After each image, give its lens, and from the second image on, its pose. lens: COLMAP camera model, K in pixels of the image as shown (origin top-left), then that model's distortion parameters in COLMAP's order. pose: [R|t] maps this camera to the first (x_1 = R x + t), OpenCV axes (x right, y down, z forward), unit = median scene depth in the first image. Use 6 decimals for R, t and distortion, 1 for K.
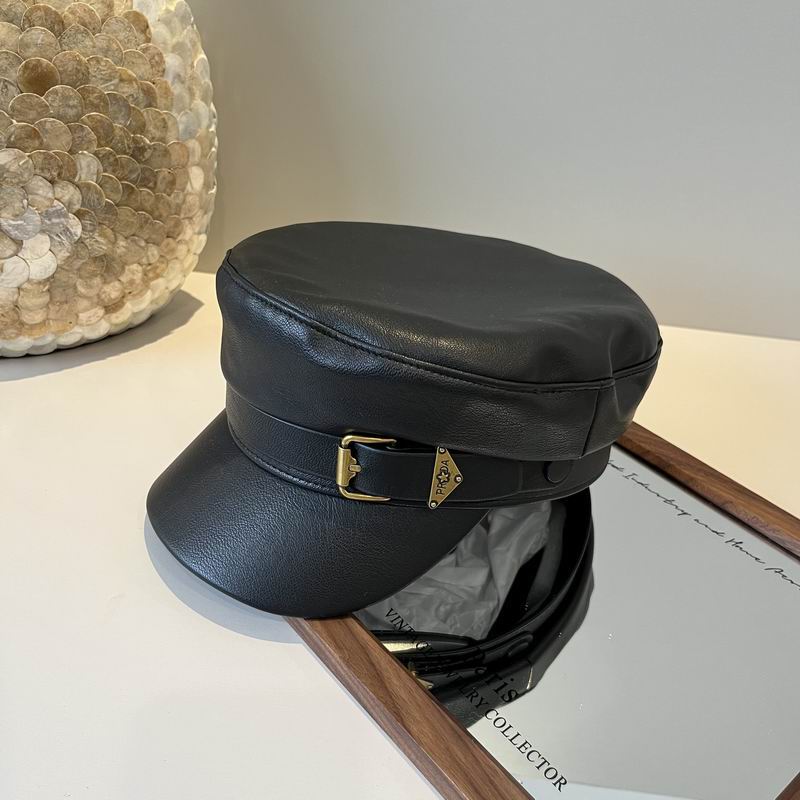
lens RADIAL K [[827.9, 0, 398.3], [0, 827.9, 403.4], [0, 0, 1]] dist [0.005962, -0.001645]
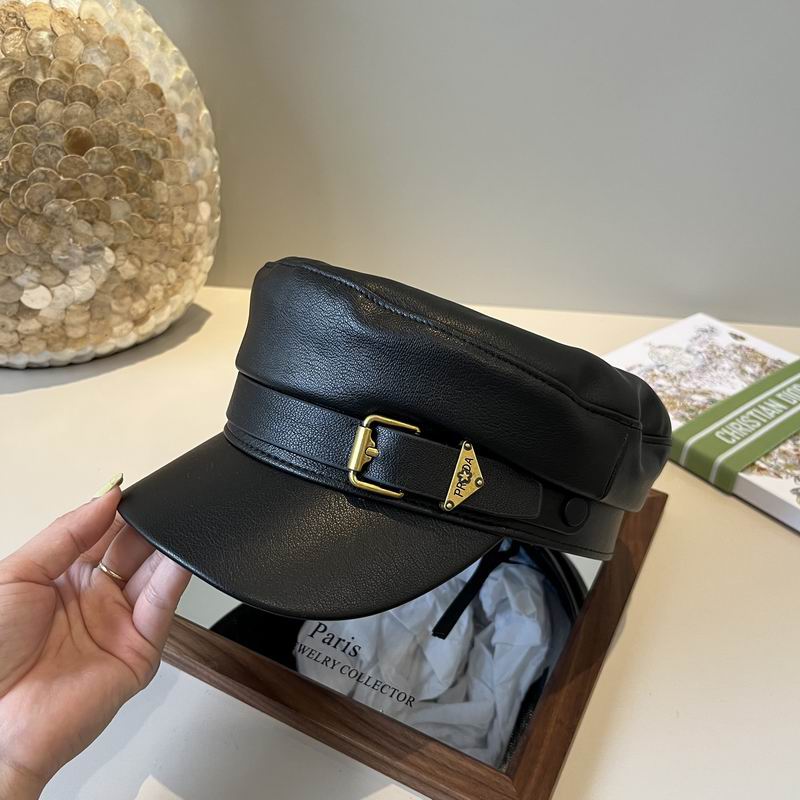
lens RADIAL K [[835.4, 0, 399.0], [0, 835.4, 398.7], [0, 0, 1]] dist [-0.027877, 0.097408]
pose [[0.998812, -0.047805, 0.009443, 0.016076], [0.047790, 0.998856, 0.001834, 0.013767], [-0.009520, -0.001381, 0.999954, -0.228872]]
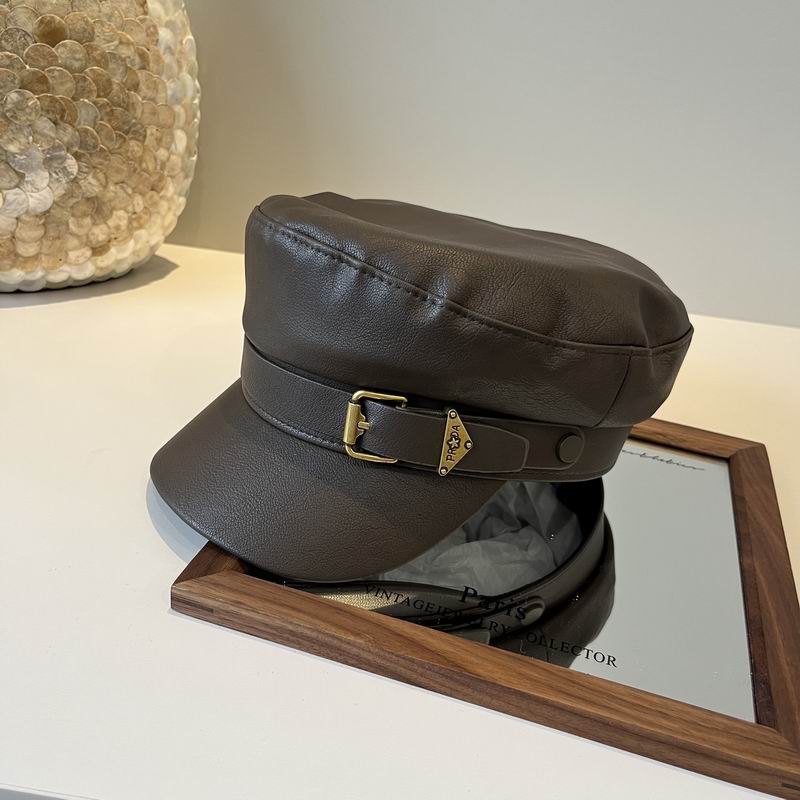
lens RADIAL K [[828.7, 0, 409.2], [0, 828.7, 401.0], [0, 0, 1]] dist [0.020609, -0.037248]
pose [[0.998282, 0.021134, 0.054654, 0.017984], [-0.015054, 0.993888, -0.109365, 0.214320], [-0.056631, 0.108354, 0.992498, -0.123396]]
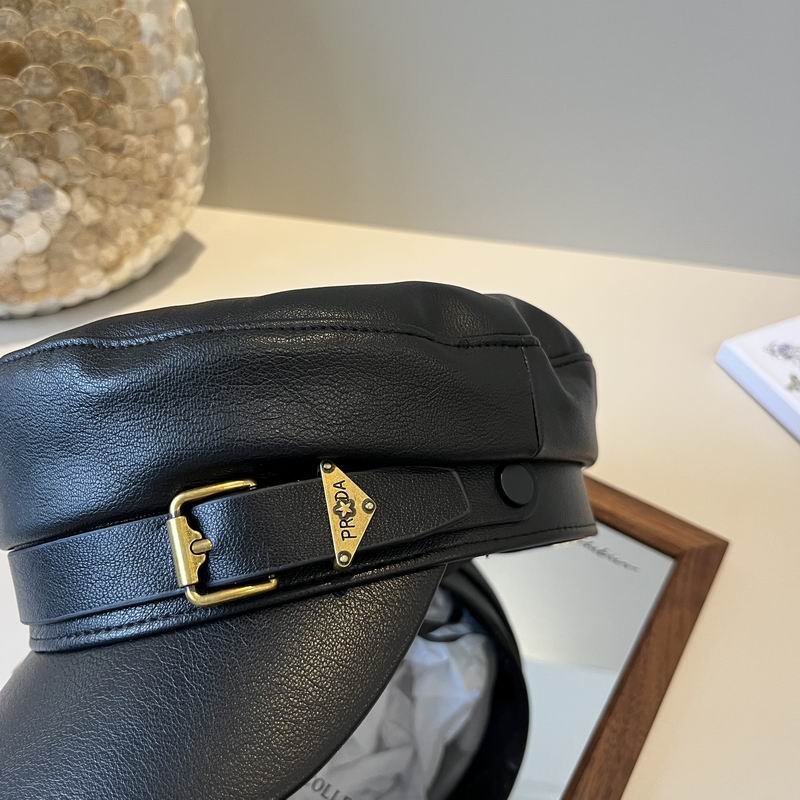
lens RADIAL K [[818.9, 0, 401.7], [0, 818.9, 402.7], [0, 0, 1]] dist [0.052880, -0.109298]
pose [[0.998543, 0.002564, -0.053896, 0.067652], [0.008000, 0.980796, 0.194871, -0.155568], [0.053360, -0.195018, 0.979347, -0.000470]]
